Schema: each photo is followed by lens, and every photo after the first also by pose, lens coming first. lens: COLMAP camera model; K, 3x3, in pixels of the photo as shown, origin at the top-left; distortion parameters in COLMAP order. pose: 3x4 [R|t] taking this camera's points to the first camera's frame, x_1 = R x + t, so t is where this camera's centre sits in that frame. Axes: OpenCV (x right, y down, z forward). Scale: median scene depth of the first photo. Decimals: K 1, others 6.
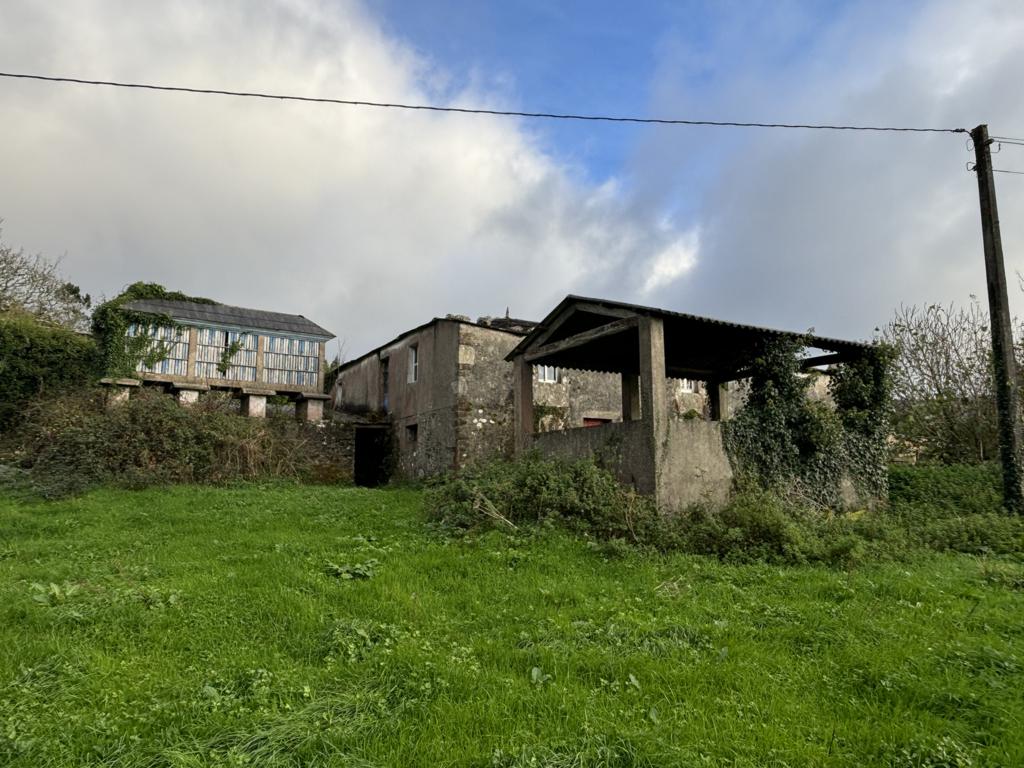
lens RADIAL K [[691.1, 0, 512.4], [0, 691.1, 393.7], [0, 0, 1]] dist [0.033656, -0.031509]
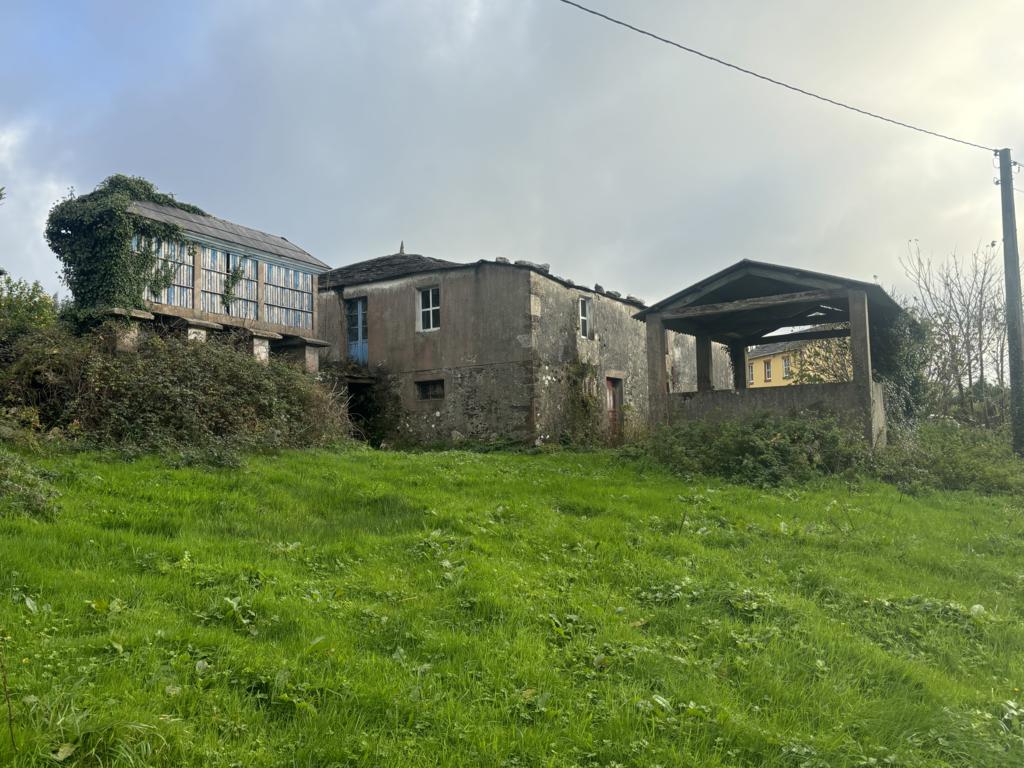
lens RADIAL K [[856.2, 0, 518.0], [0, 856.2, 394.4], [0, 0, 1]] dist [0.060935, -0.038164]
pose [[0.890173, 0.014731, 0.455385, -0.566521], [-0.040527, 0.998075, 0.046935, 0.008322], [-0.453817, -0.060235, 0.889056, -0.003175]]
